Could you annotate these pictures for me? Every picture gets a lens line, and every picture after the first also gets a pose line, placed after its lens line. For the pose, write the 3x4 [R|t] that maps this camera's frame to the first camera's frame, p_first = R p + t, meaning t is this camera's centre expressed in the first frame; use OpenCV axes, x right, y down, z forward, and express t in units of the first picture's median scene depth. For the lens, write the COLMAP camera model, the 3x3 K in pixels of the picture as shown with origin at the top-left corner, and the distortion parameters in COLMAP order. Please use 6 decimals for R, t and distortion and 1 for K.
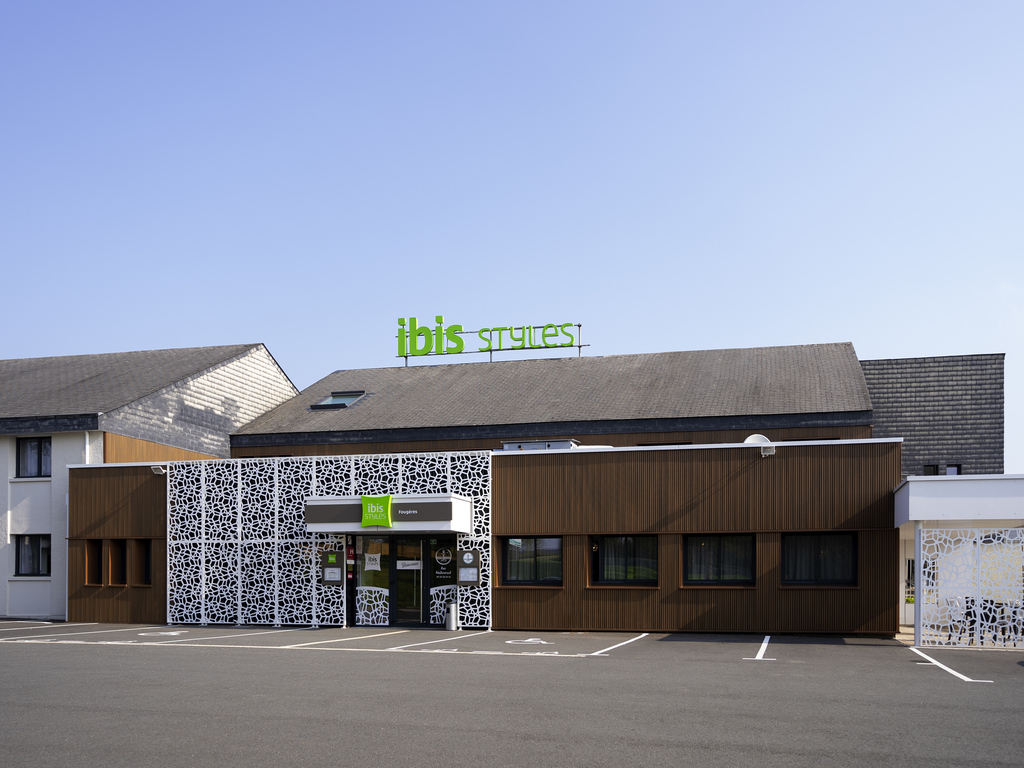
lens RADIAL K [[751.7, 0, 512.0], [0, 751.7, 384.0], [0, 0, 1]] dist [-0.002630, -0.000485]
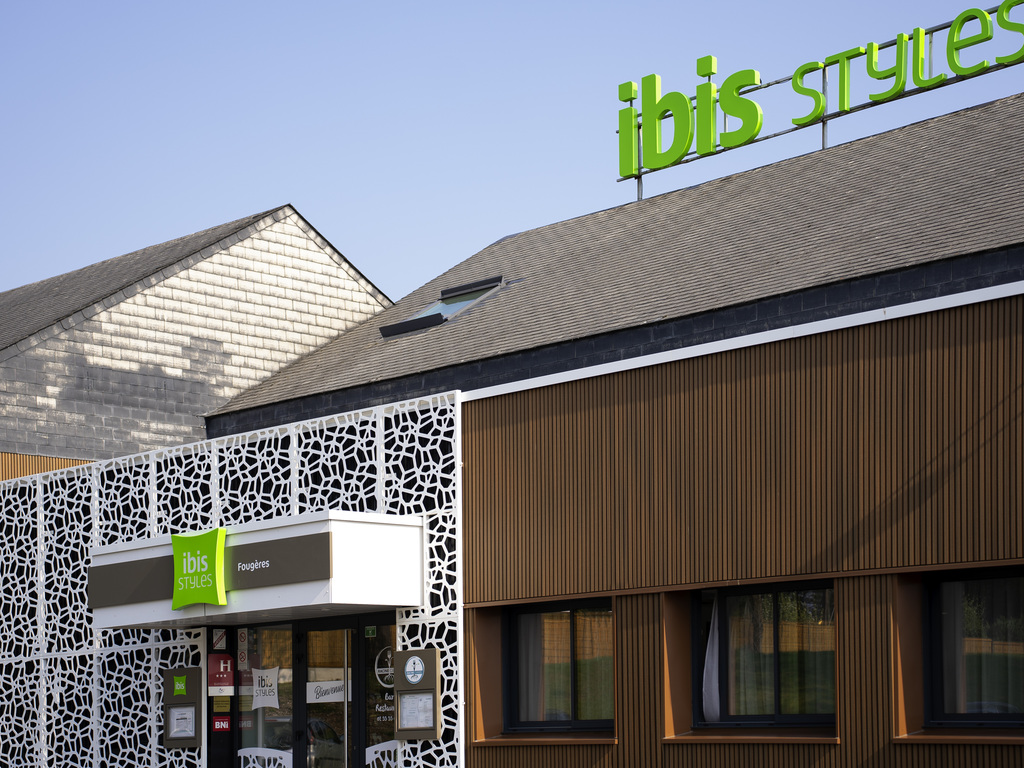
lens RADIAL K [[1718.9, 0, 512.0], [0, 1718.9, 384.0], [0, 0, 1]] dist [0.243017, 0.008445]
pose [[0.874547, -0.120883, -0.469633, 0.400636], [0.154671, 0.987385, 0.033876, 0.058070], [0.459614, -0.102265, 0.882211, 0.227138]]
